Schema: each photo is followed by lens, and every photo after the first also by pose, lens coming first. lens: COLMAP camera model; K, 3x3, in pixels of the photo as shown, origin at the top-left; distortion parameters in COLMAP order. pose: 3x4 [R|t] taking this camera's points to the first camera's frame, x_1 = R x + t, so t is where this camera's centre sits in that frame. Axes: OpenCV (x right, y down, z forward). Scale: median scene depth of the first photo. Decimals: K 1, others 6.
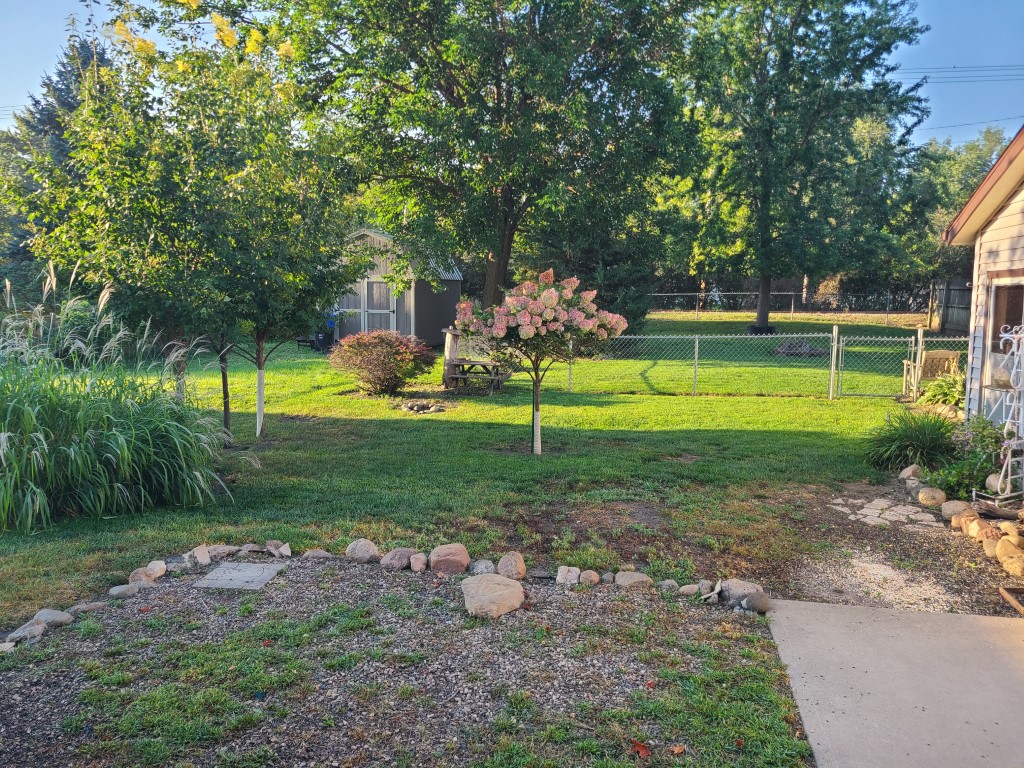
lens RADIAL K [[764.3, 0, 504.8], [0, 764.3, 372.5], [0, 0, 1]] dist [0.045890, -0.008161]
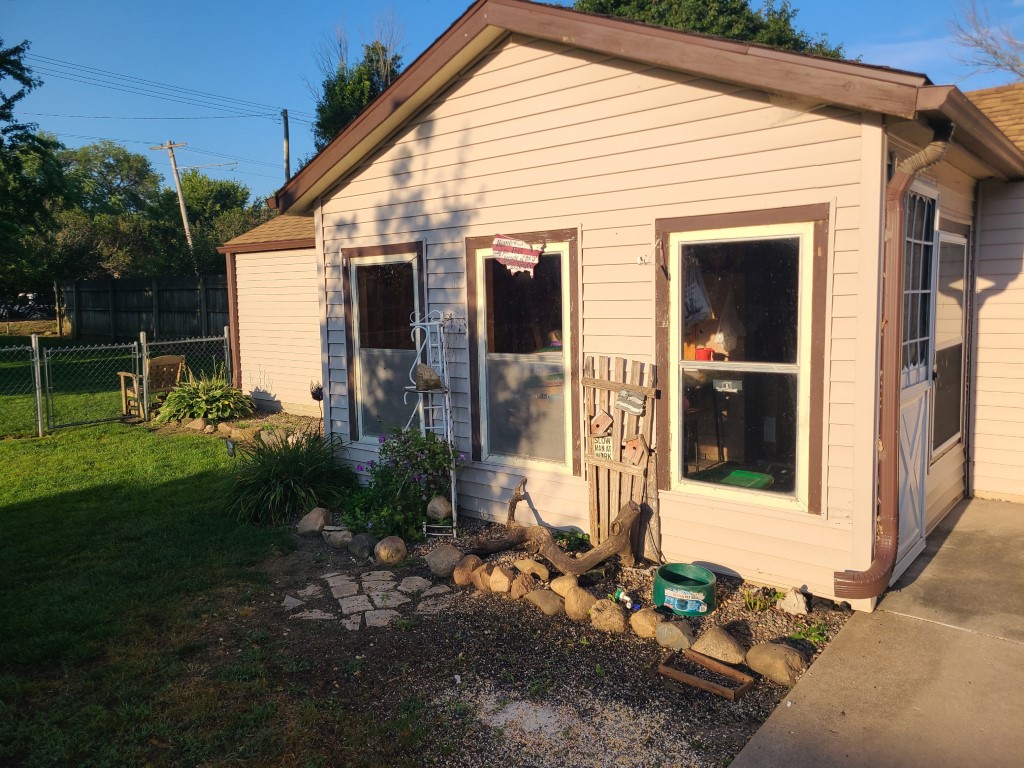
lens RADIAL K [[764.3, 0, 504.8], [0, 764.3, 372.5], [0, 0, 1]] dist [0.045890, -0.008161]
pose [[0.467867, -0.107513, 0.877235, -0.007017], [0.116551, 0.991410, 0.059344, -0.018350], [-0.876080, 0.074477, 0.476379, 0.293487]]
